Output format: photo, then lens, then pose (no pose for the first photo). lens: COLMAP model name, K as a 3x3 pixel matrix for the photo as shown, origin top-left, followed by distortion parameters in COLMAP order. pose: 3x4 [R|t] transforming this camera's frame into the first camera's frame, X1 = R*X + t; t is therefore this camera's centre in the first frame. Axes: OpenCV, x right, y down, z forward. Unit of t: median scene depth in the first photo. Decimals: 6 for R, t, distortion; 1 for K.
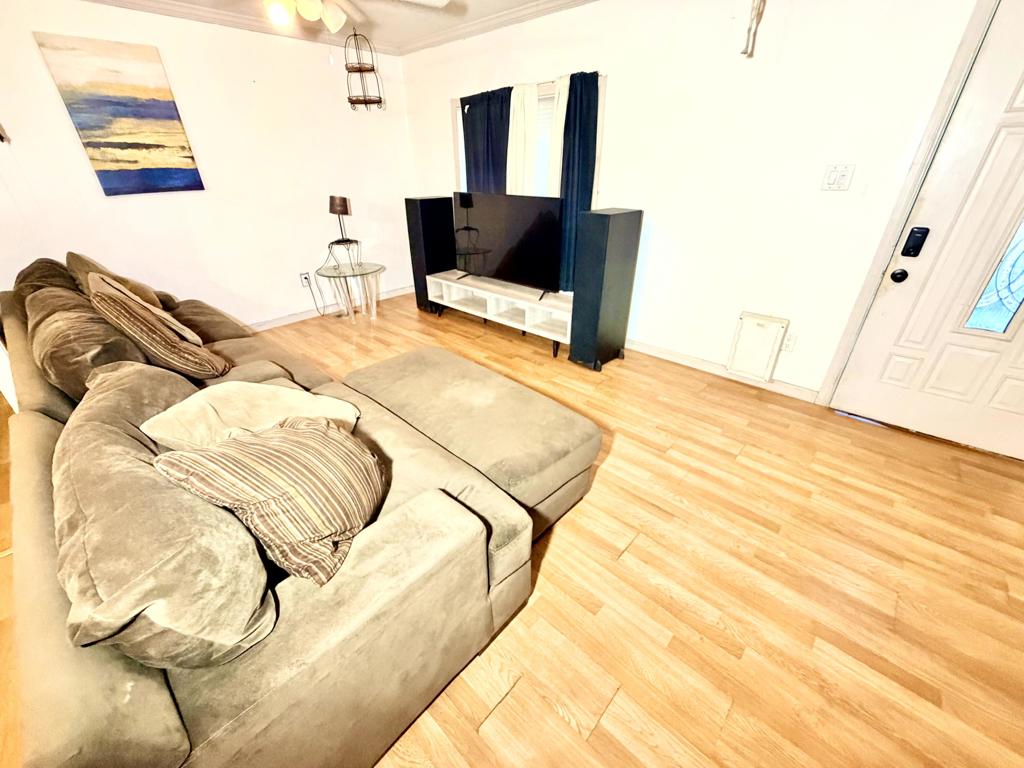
lens RADIAL K [[410.1, 0, 510.6], [0, 410.1, 384.6], [0, 0, 1]] dist [0.004334, -0.000793]
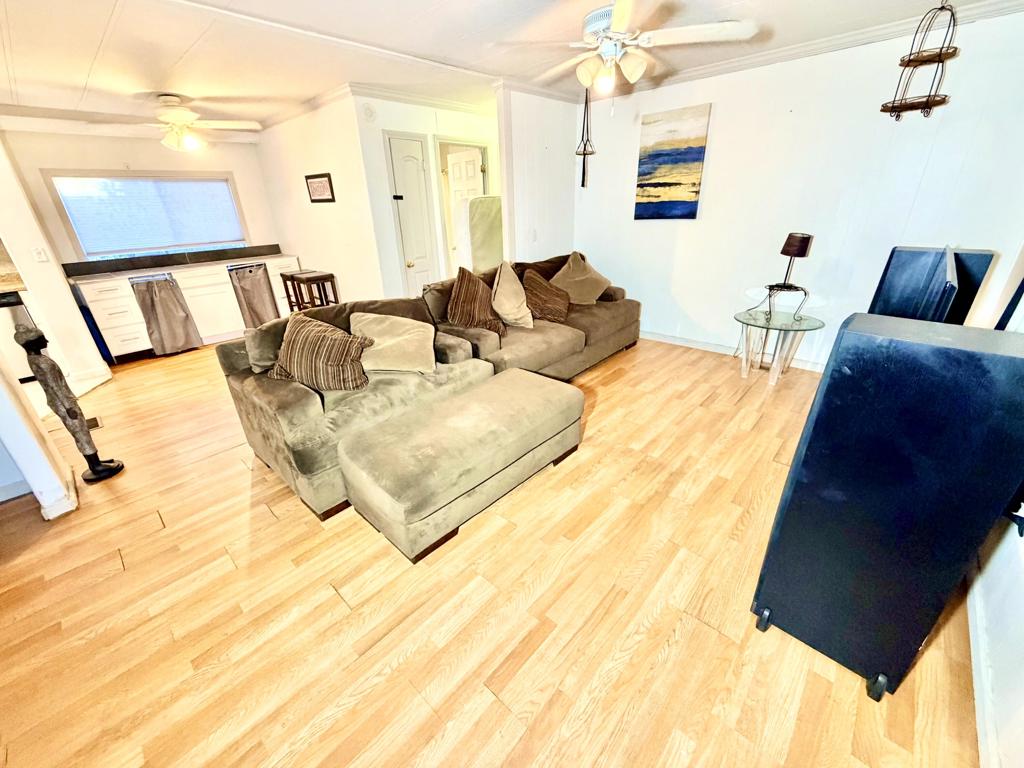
lens RADIAL K [[410.1, 0, 509.5], [0, 410.1, 386.3], [0, 0, 1]] dist [0.004334, -0.000793]
pose [[0.004885, 0.425086, -0.905140, 0.572922], [-0.450227, 0.809154, 0.377578, -0.336486], [0.892901, 0.405674, 0.195338, 0.572298]]
